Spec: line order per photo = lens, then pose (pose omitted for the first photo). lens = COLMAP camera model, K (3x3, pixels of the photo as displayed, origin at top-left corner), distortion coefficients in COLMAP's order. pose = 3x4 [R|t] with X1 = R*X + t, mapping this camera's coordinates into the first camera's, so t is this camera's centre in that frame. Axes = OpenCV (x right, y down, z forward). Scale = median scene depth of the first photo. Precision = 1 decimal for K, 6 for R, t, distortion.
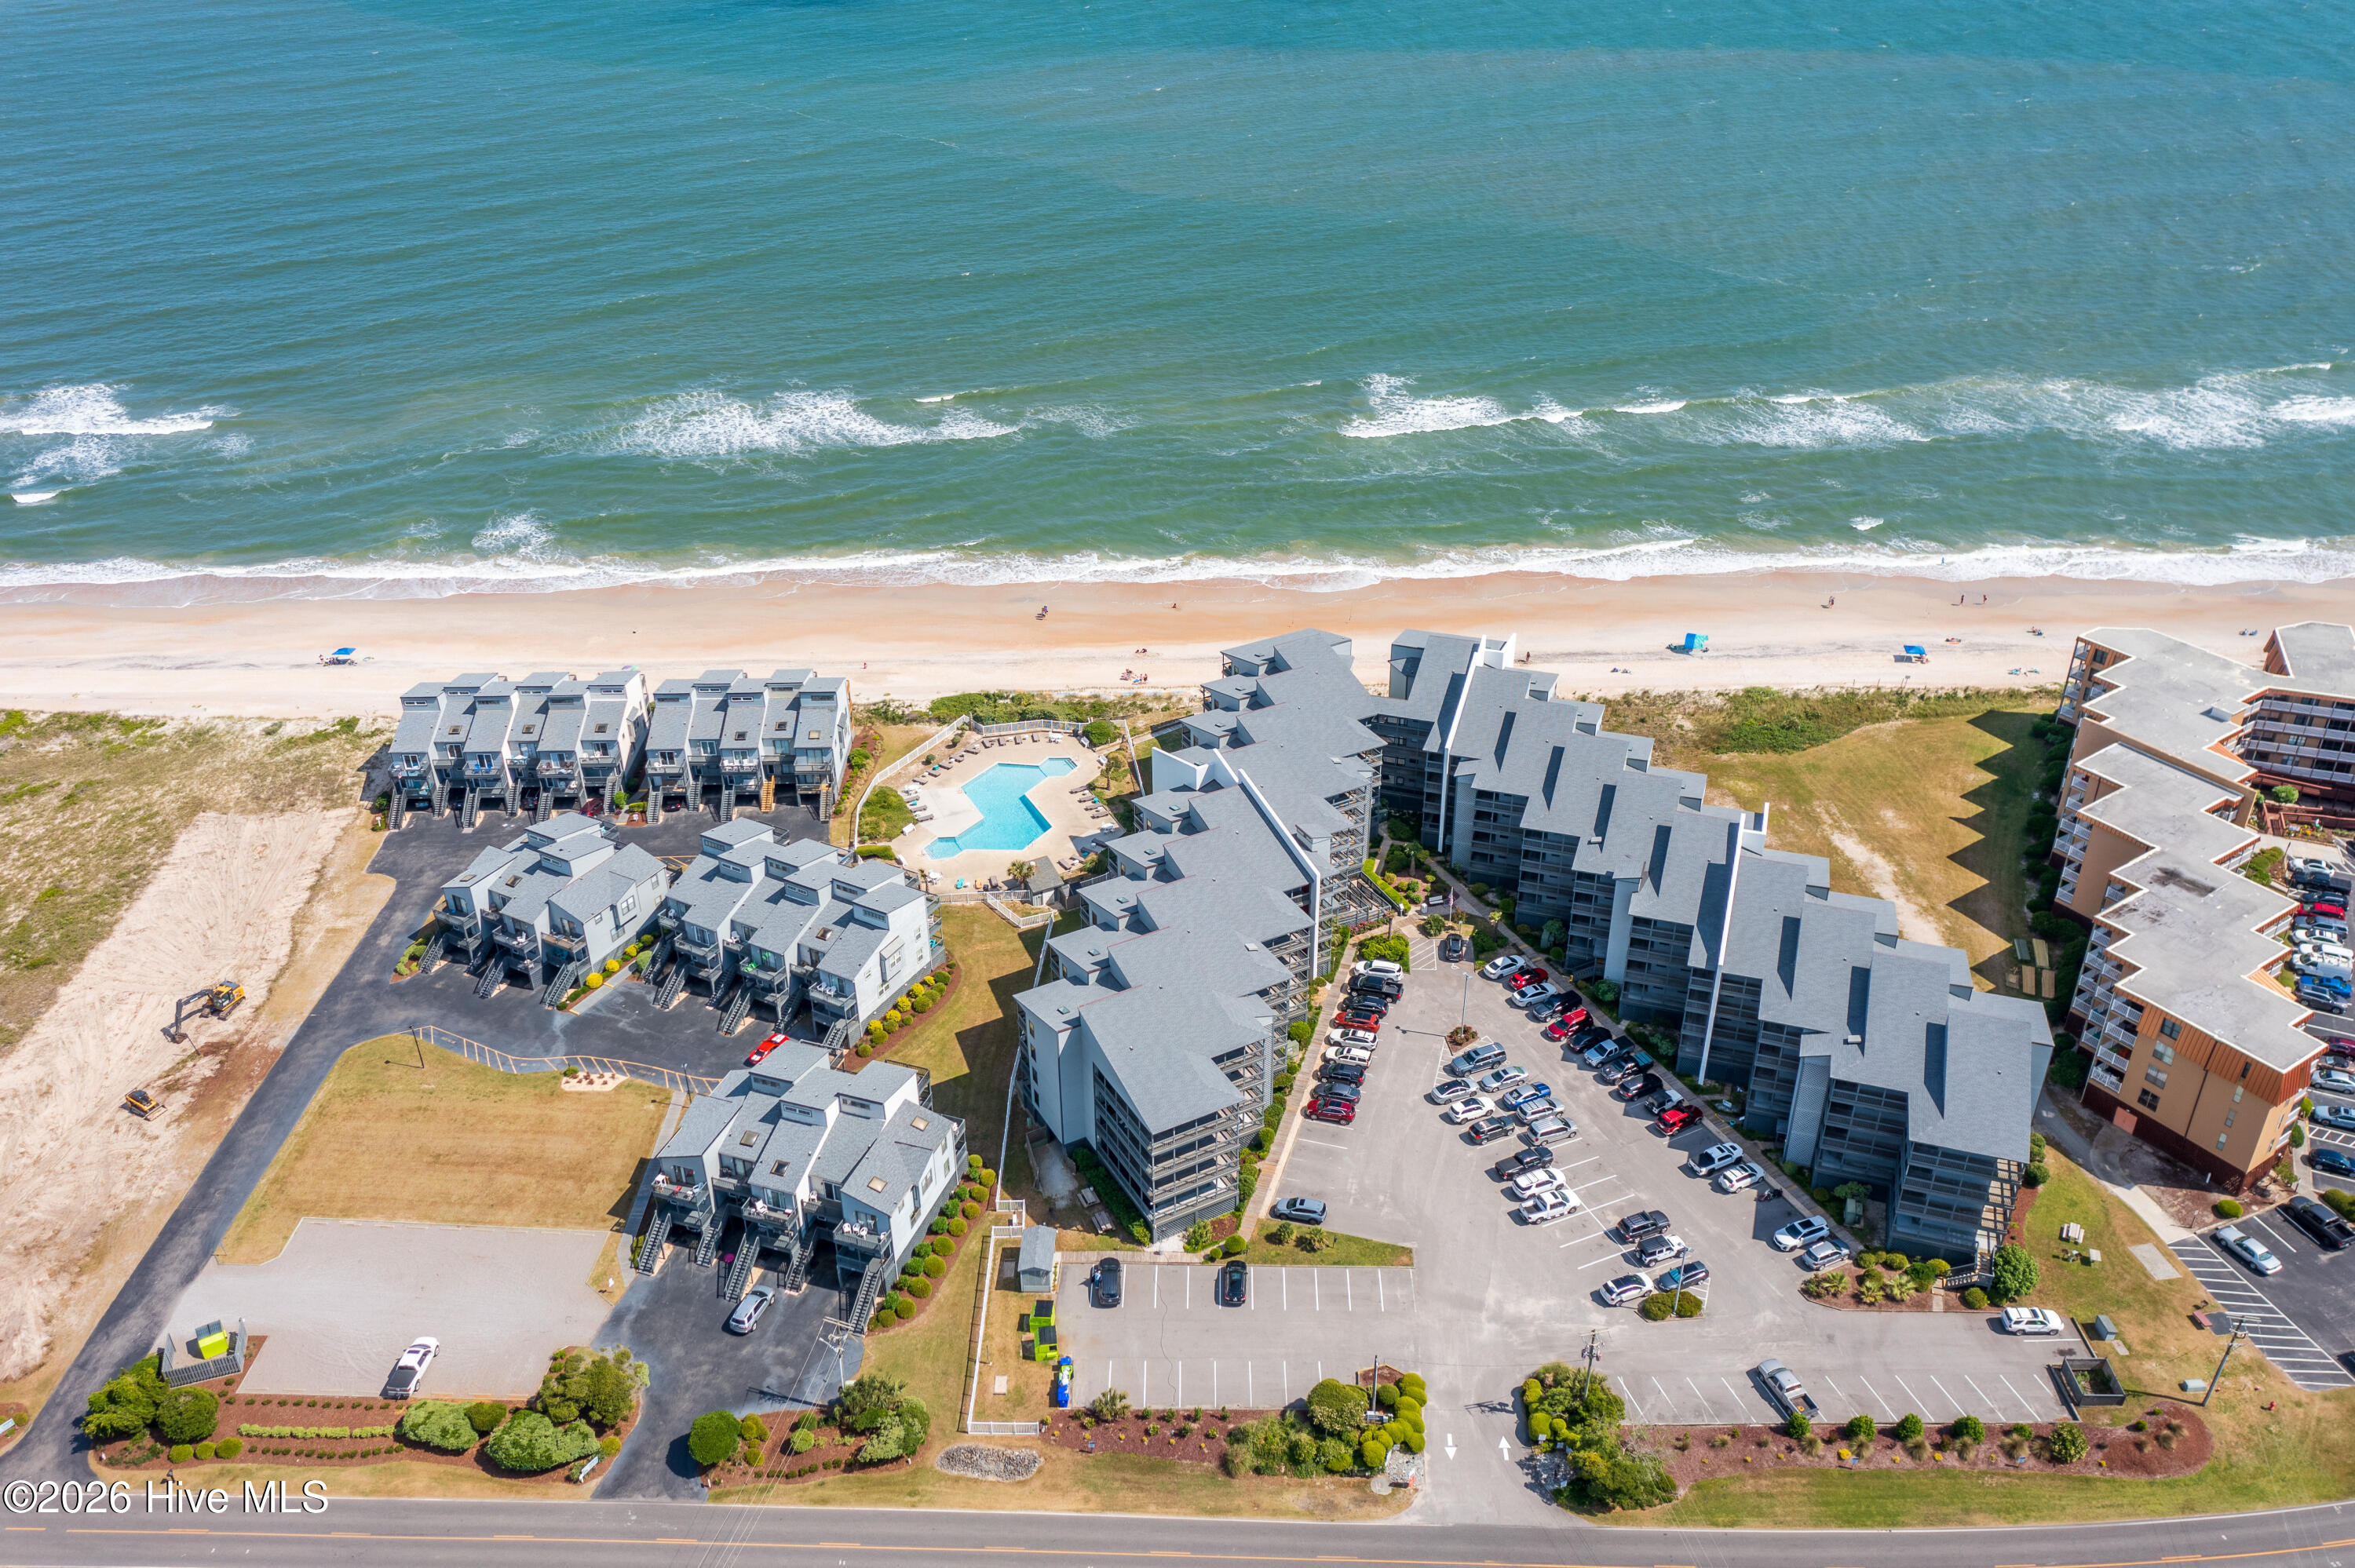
lens RADIAL K [[1870.0, 0, 1180.3], [0, 1870.0, 782.1], [0, 0, 1]] dist [0.006926, 0.015856]
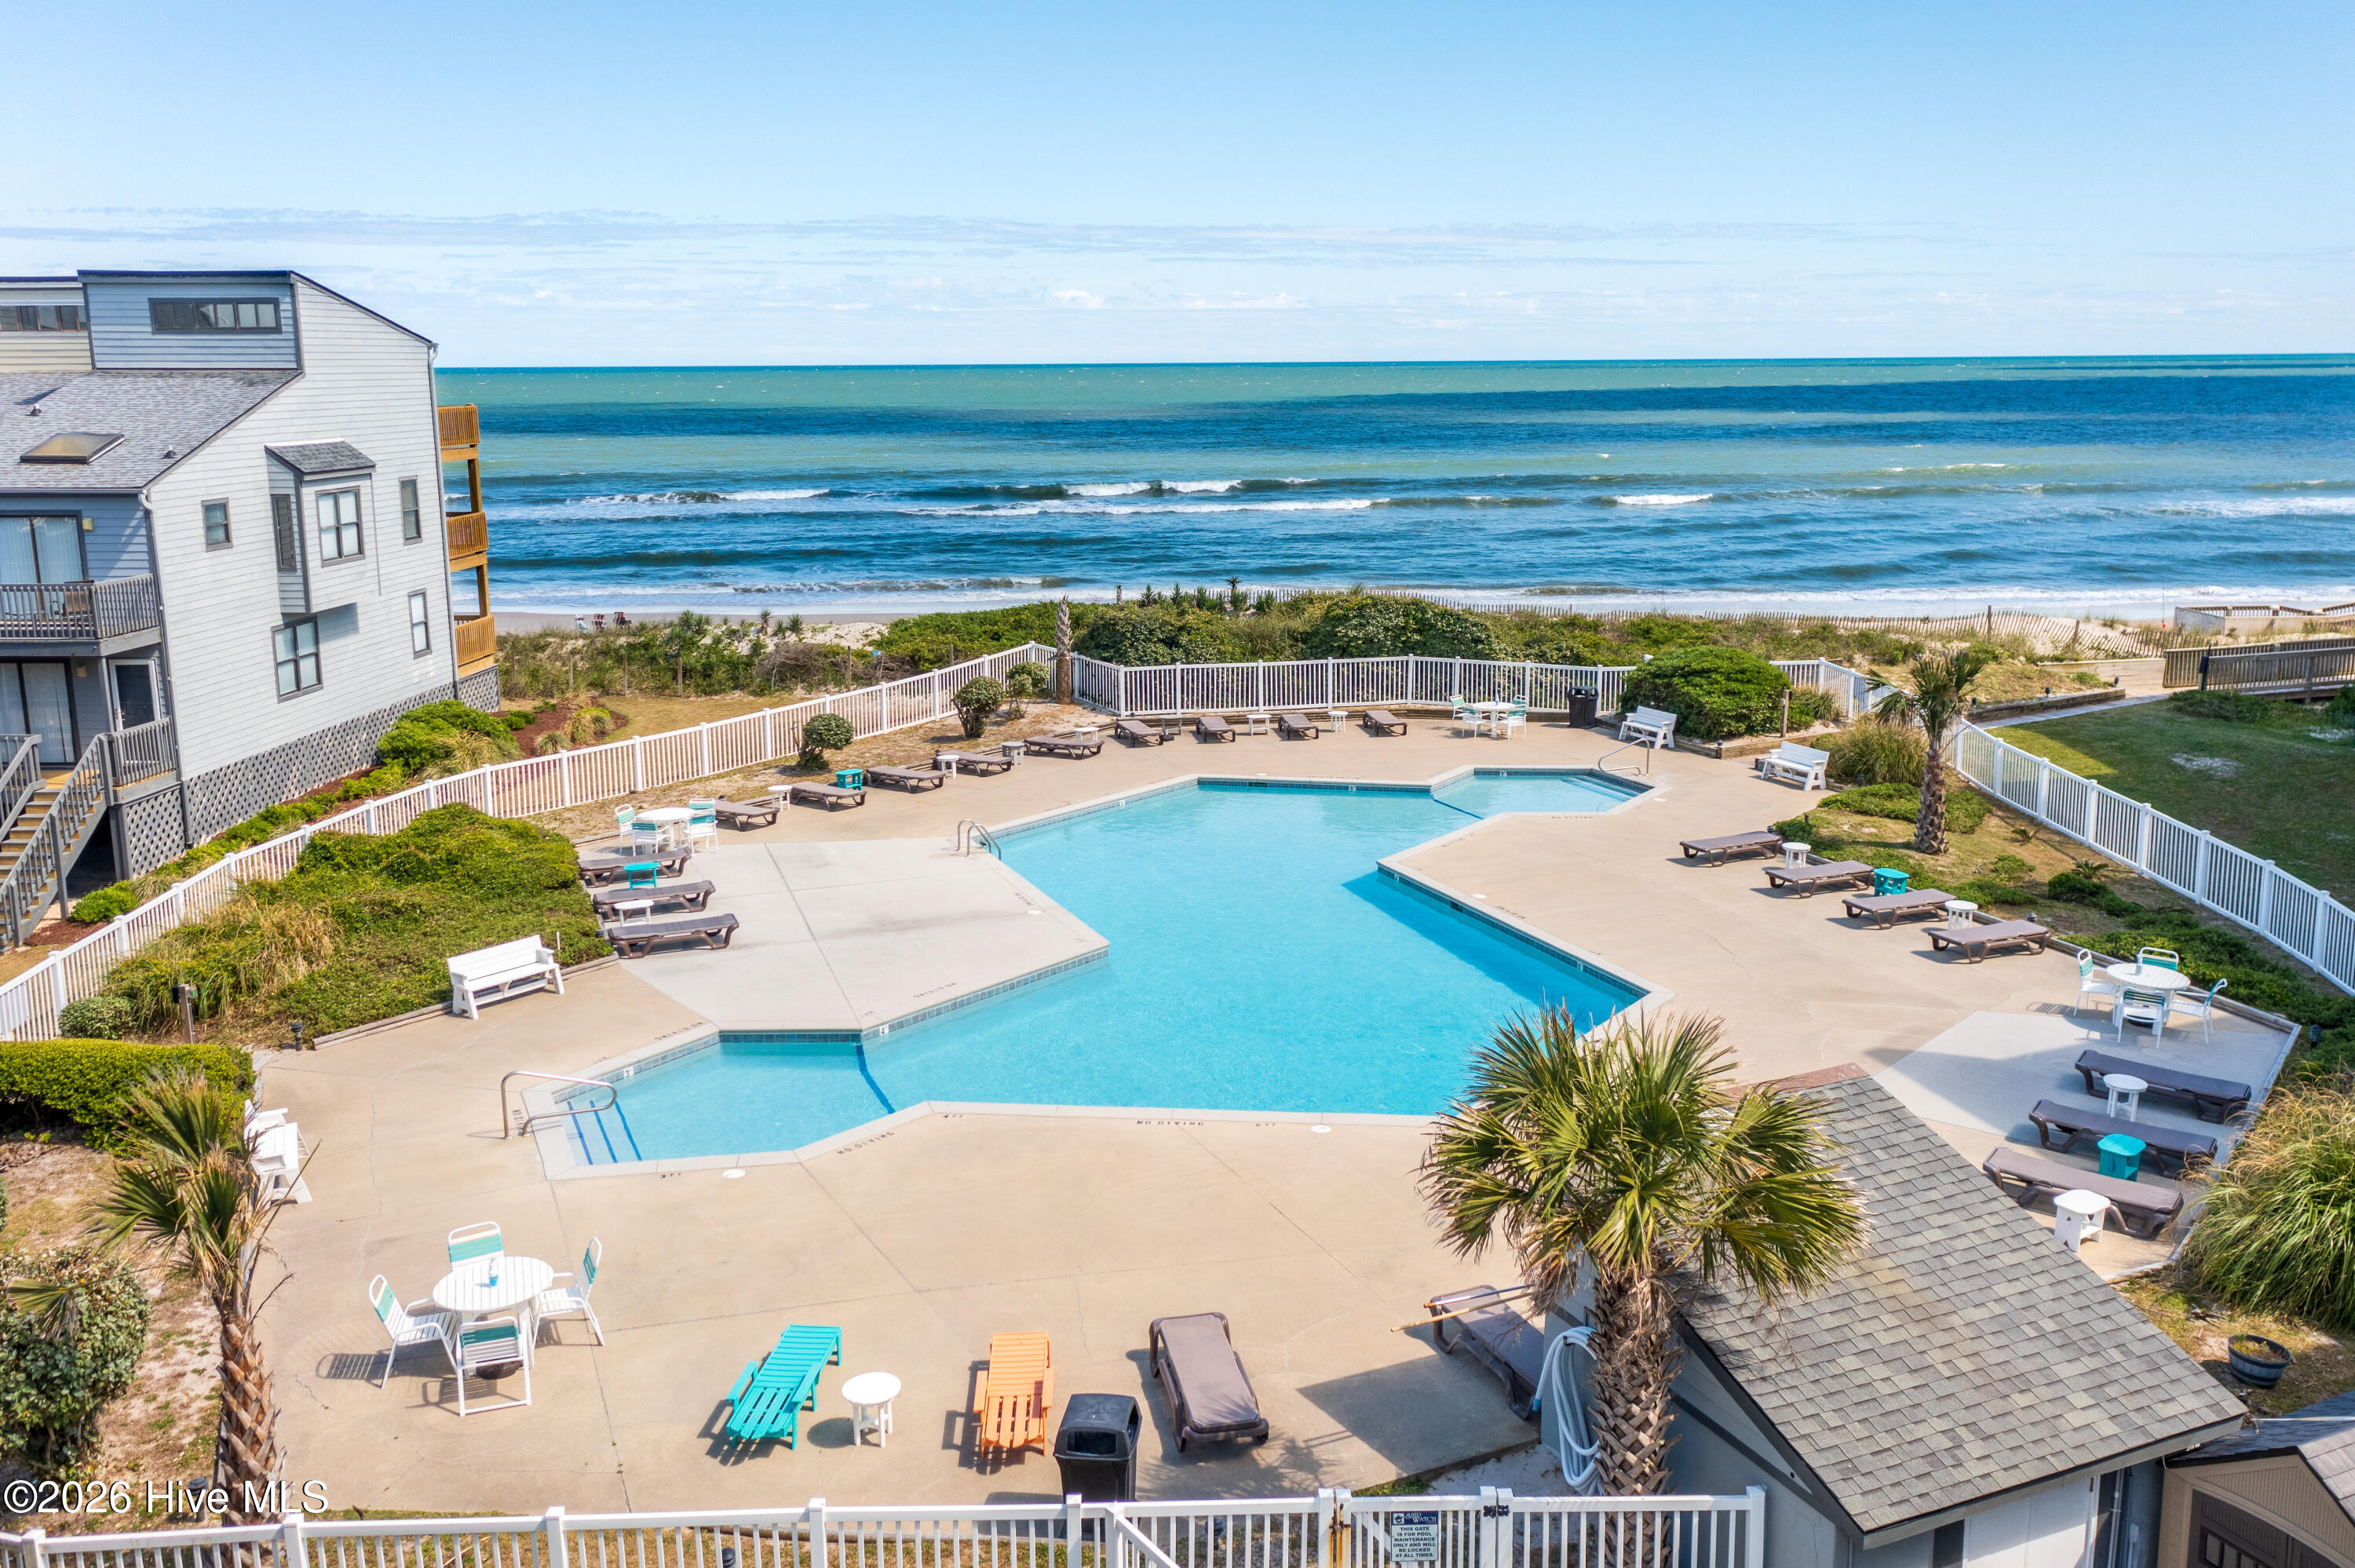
lens RADIAL K [[1958.9, 0, 1232.2], [0, 1958.9, 778.4], [0, 0, 1]] dist [0.006080, 0.004753]
pose [[0.998819, 0.017304, -0.045393, -0.108995], [-0.031054, 0.945995, -0.322690, 0.064086], [0.037358, 0.323718, 0.945416, 1.047302]]
